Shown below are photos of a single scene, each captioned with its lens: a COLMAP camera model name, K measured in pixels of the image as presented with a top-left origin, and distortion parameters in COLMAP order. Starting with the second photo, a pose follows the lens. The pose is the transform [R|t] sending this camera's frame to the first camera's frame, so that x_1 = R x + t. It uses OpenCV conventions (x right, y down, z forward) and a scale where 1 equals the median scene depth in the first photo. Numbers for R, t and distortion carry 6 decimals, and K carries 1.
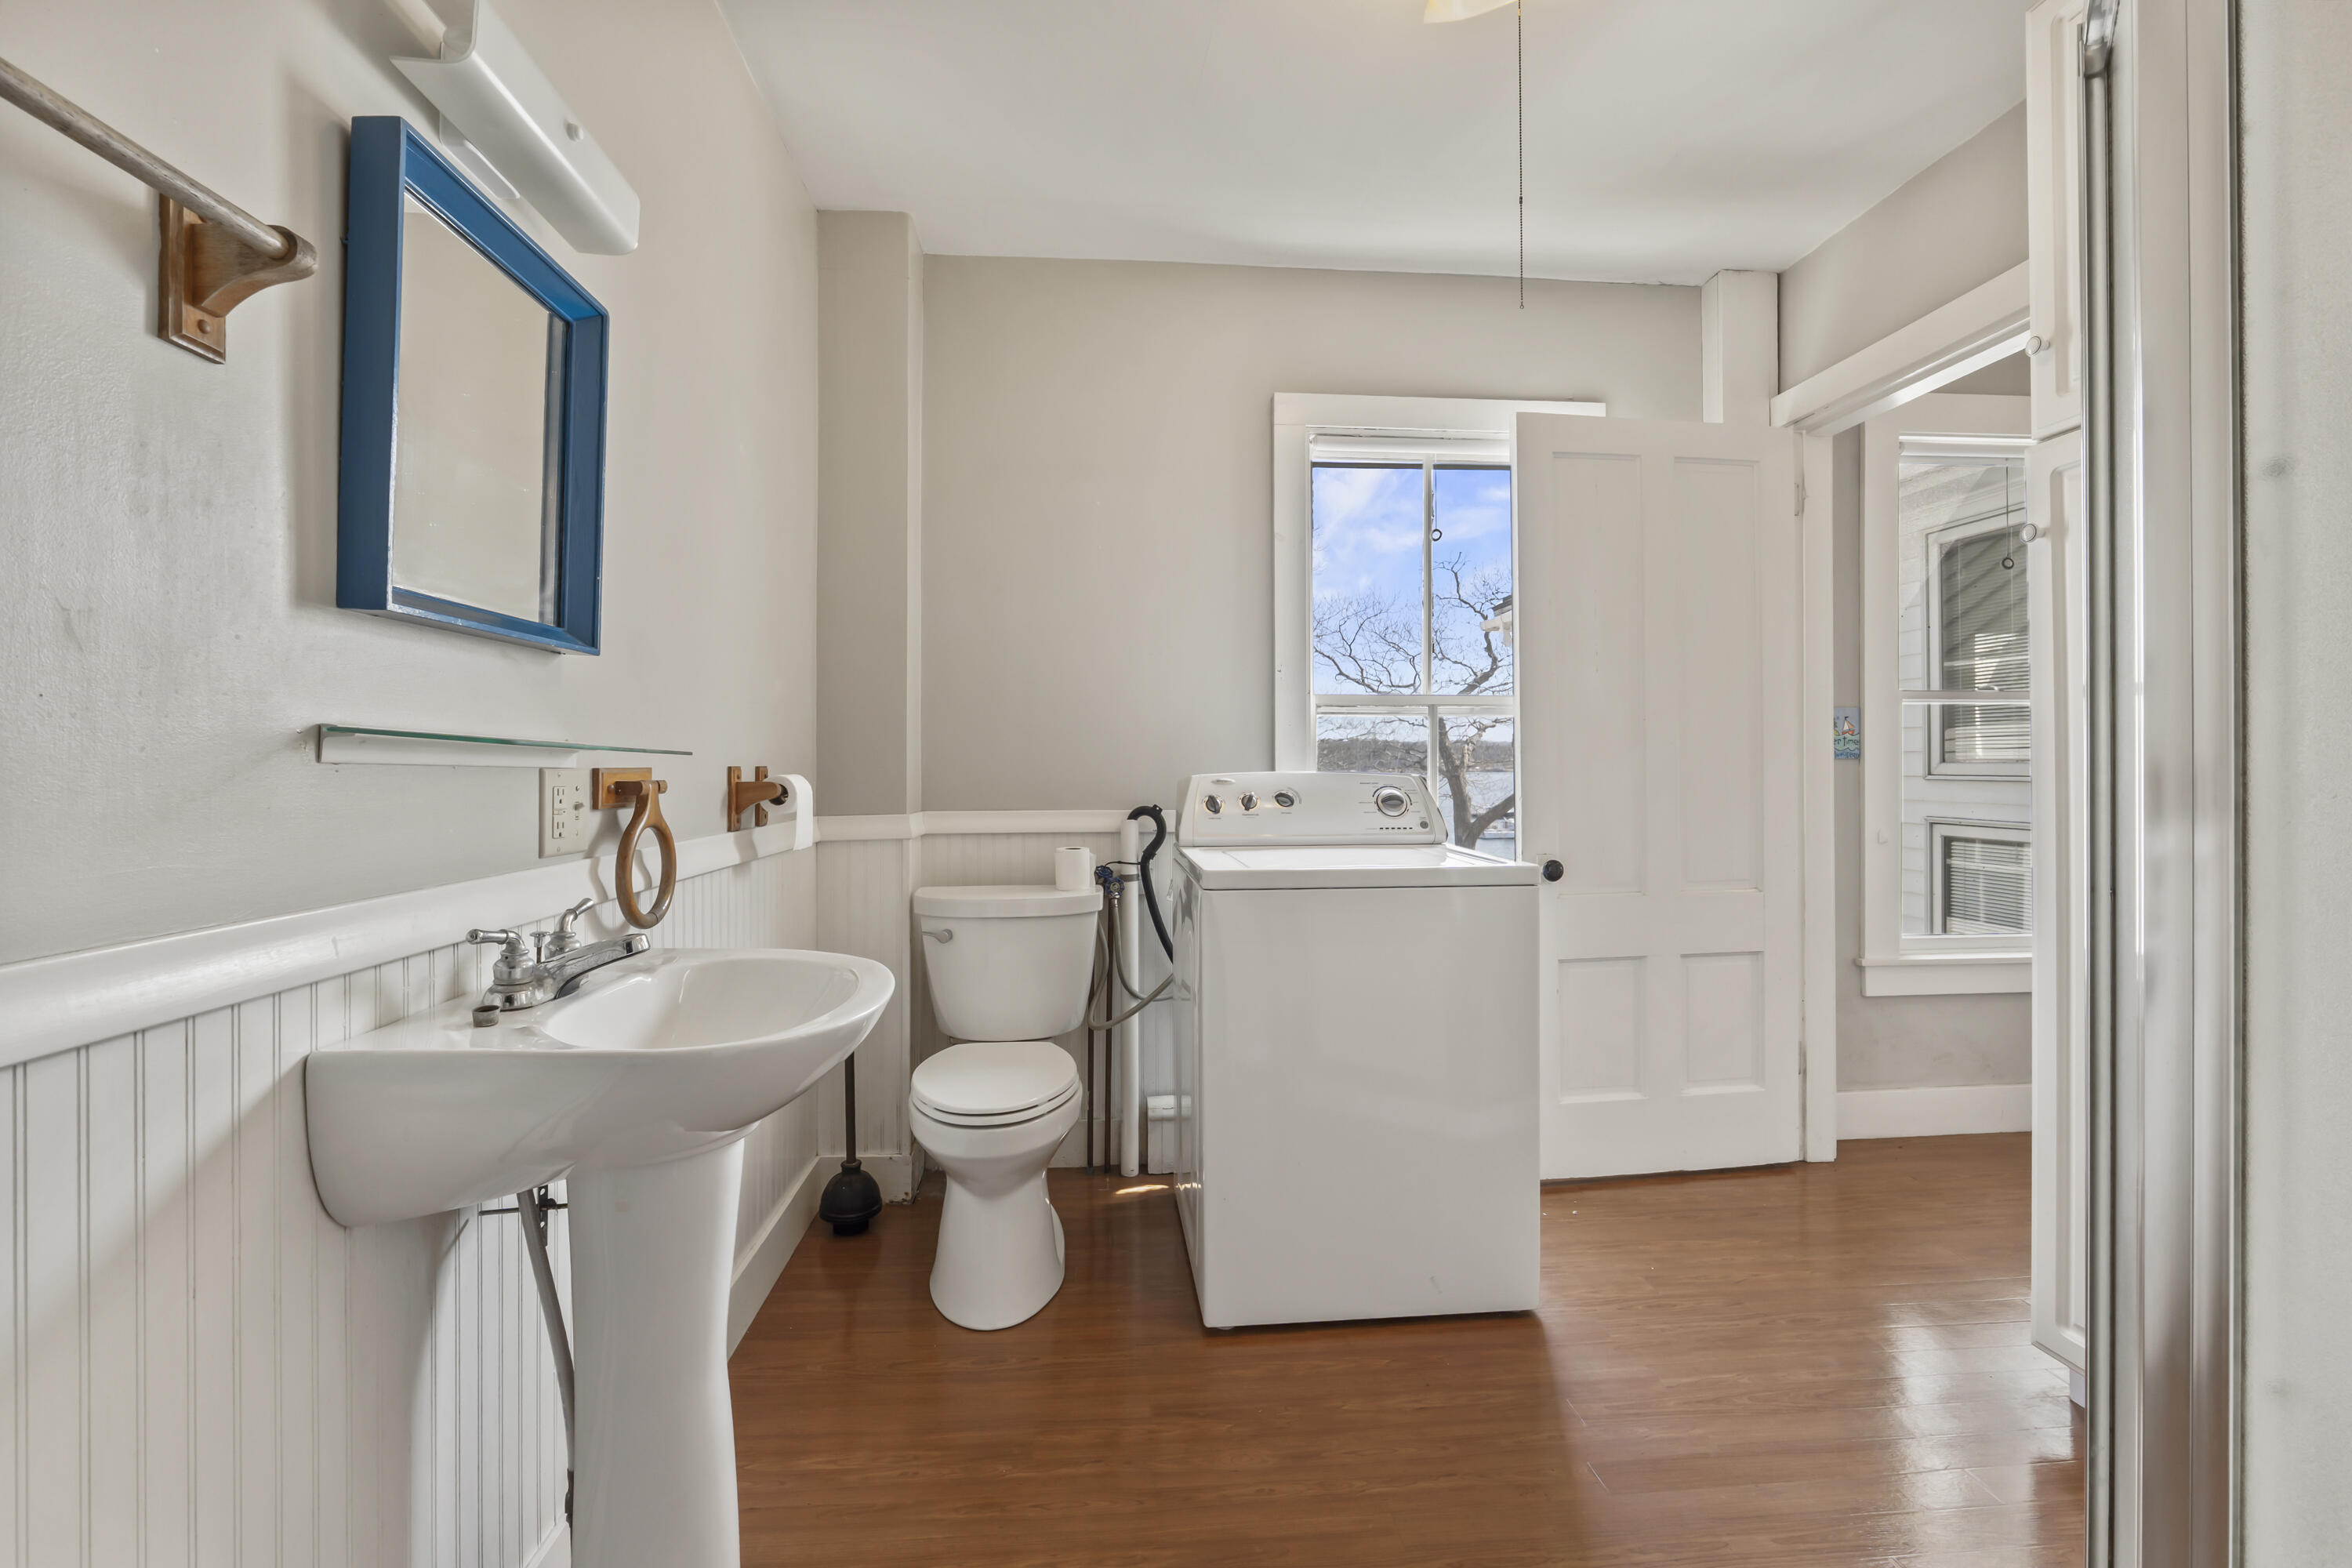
lens RADIAL K [[996.1, 0, 1174.1], [0, 996.1, 769.7], [0, 0, 1]] dist [-0.006076, -0.000084]
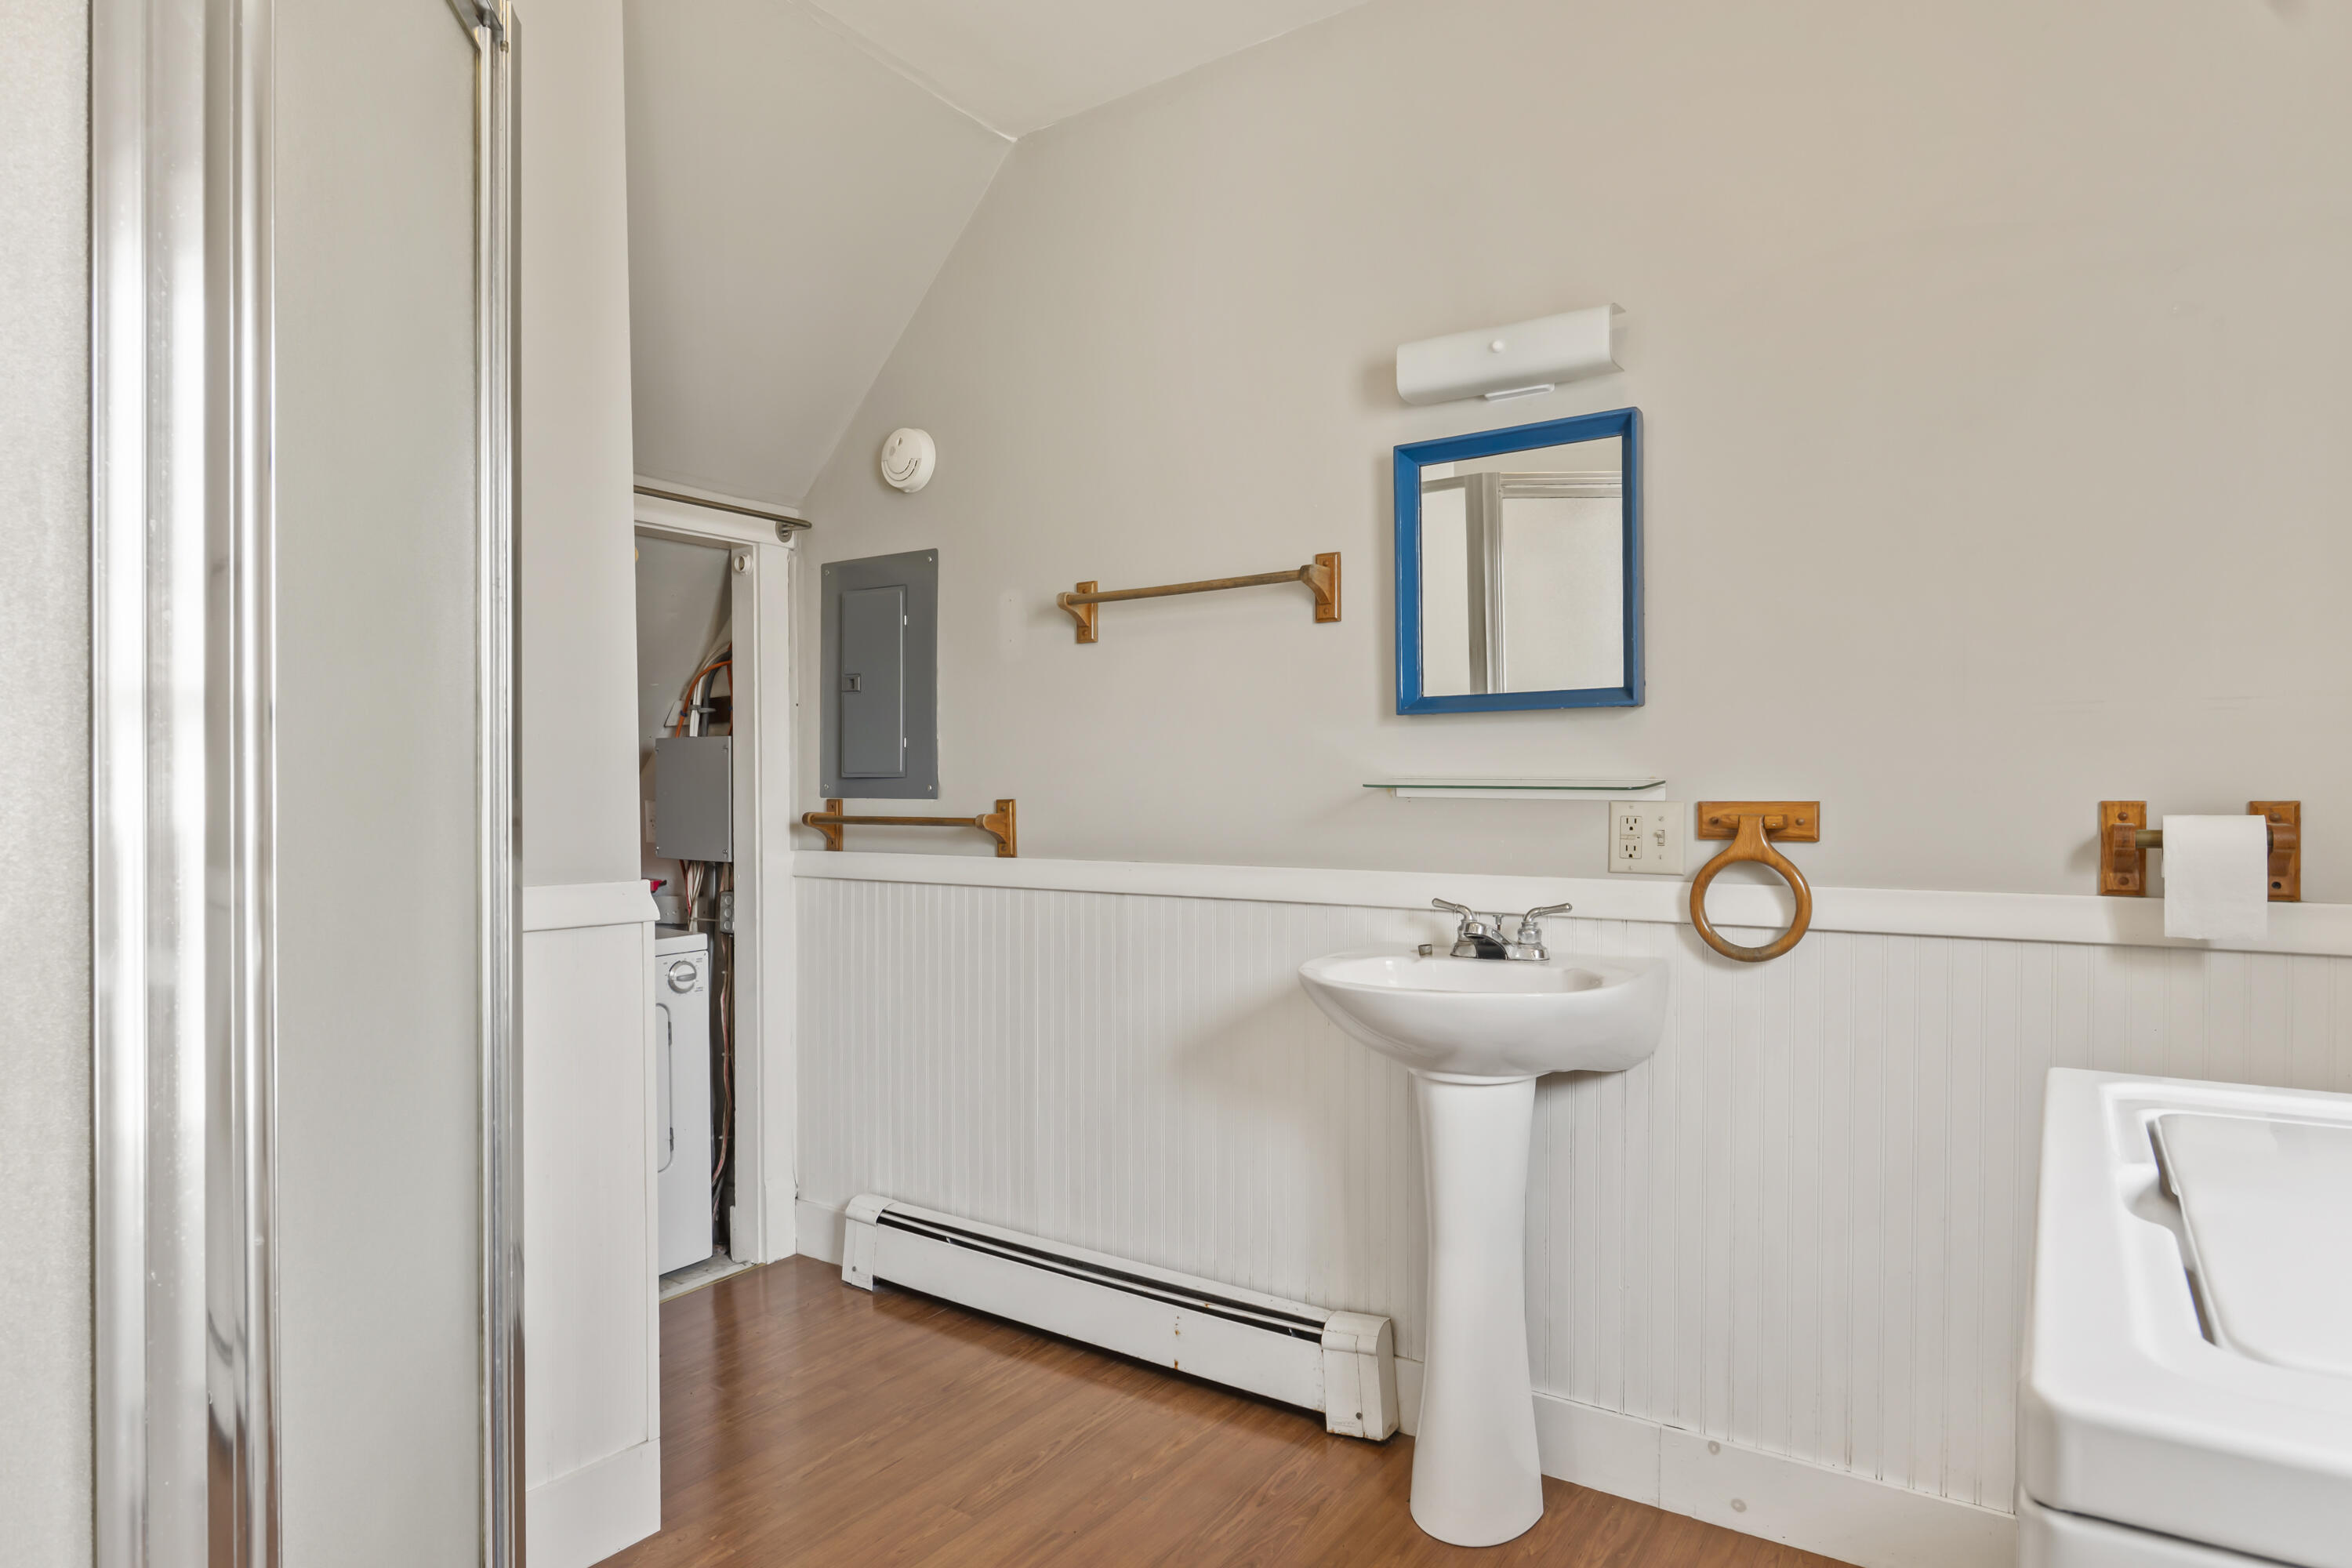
lens RADIAL K [[1305.6, 0, 1170.1], [0, 1305.6, 775.6], [0, 0, 1]] dist [-0.001628, 0.000040]
pose [[-0.632418, -0.001096, -0.774627, 1.099692], [0.004923, 0.999973, -0.005434, -0.030082], [0.774612, -0.007250, -0.632395, 1.777802]]
